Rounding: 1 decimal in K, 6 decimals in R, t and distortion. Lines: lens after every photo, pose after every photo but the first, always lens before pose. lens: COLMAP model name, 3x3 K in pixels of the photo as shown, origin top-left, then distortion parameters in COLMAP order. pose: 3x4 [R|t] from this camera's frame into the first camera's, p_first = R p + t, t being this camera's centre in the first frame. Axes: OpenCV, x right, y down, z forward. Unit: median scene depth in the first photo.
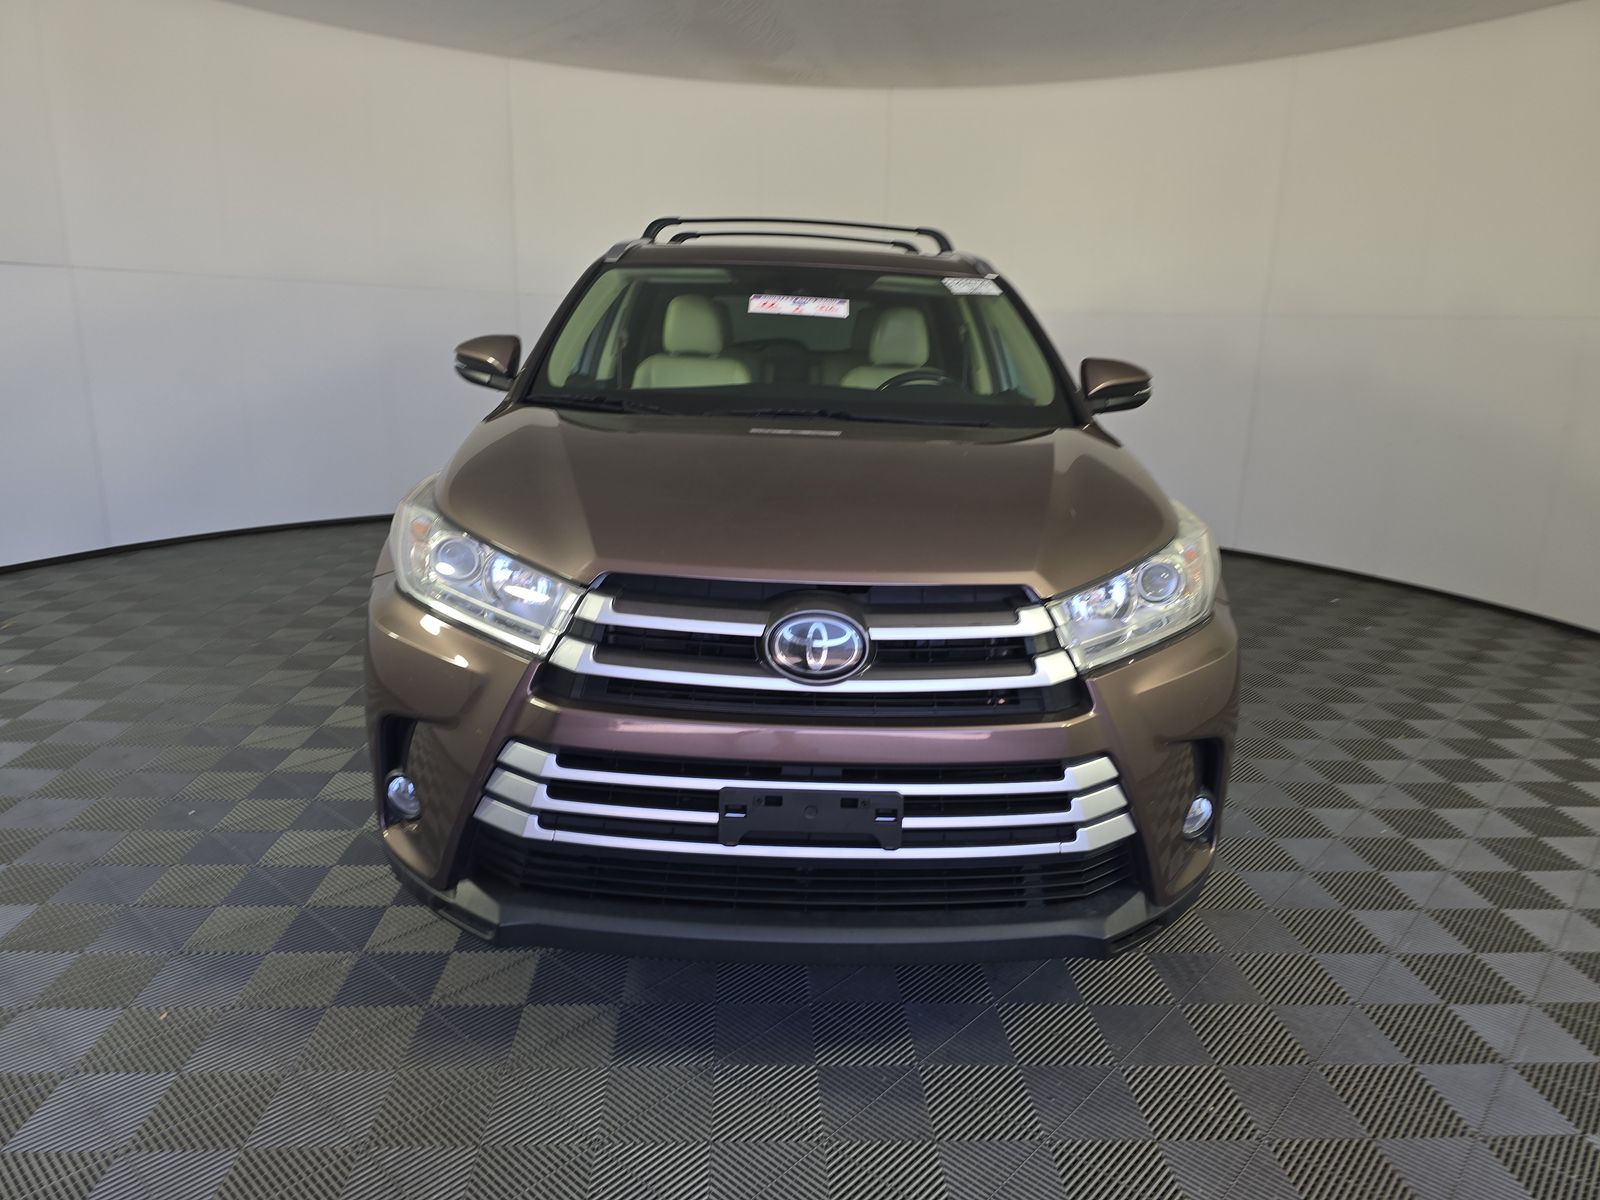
lens RADIAL K [[1100.0, 0, 779.3], [0, 1100.0, 600.8], [0, 0, 1]] dist [0.004652, 0.000746]
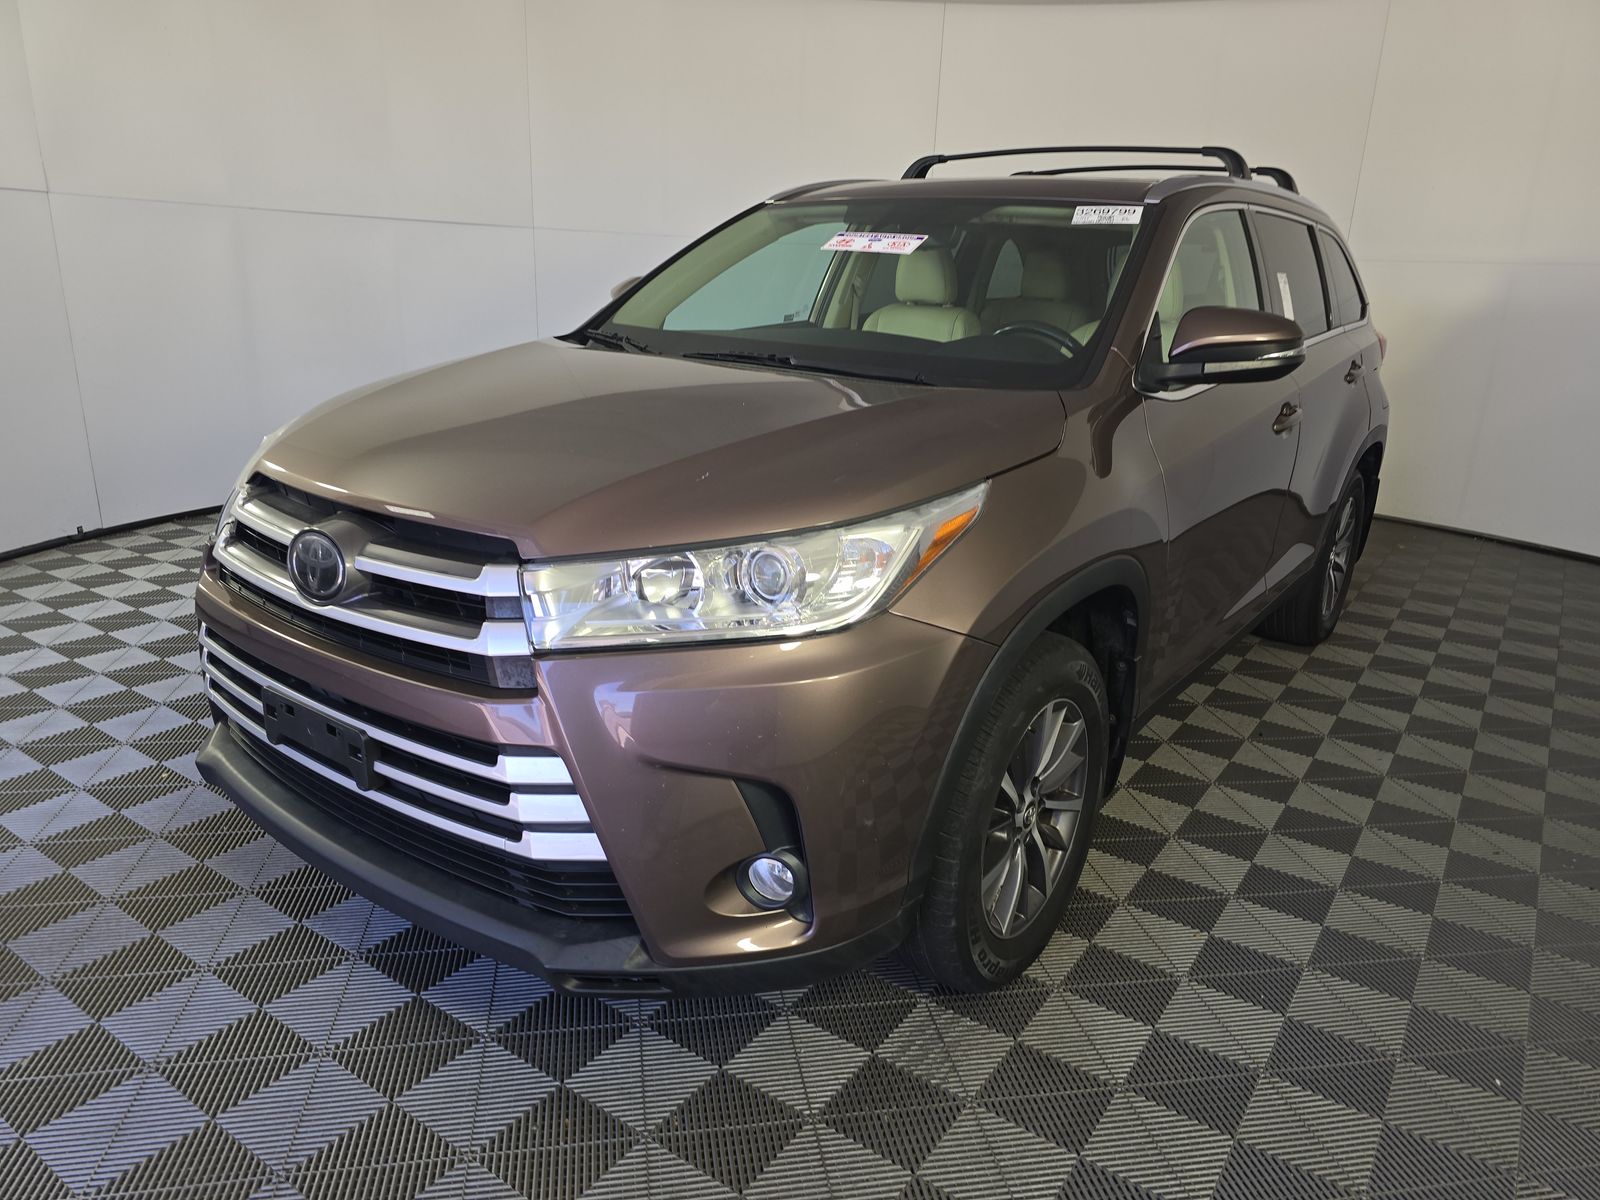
lens RADIAL K [[1100.0, 0, 779.3], [0, 1100.0, 600.8], [0, 0, 1]] dist [0.004652, 0.000746]
pose [[0.789431, 0.172082, -0.589226, 0.901510], [-0.157285, 0.984562, 0.076812, -0.066176], [0.593347, 0.032038, 0.804309, 0.421155]]
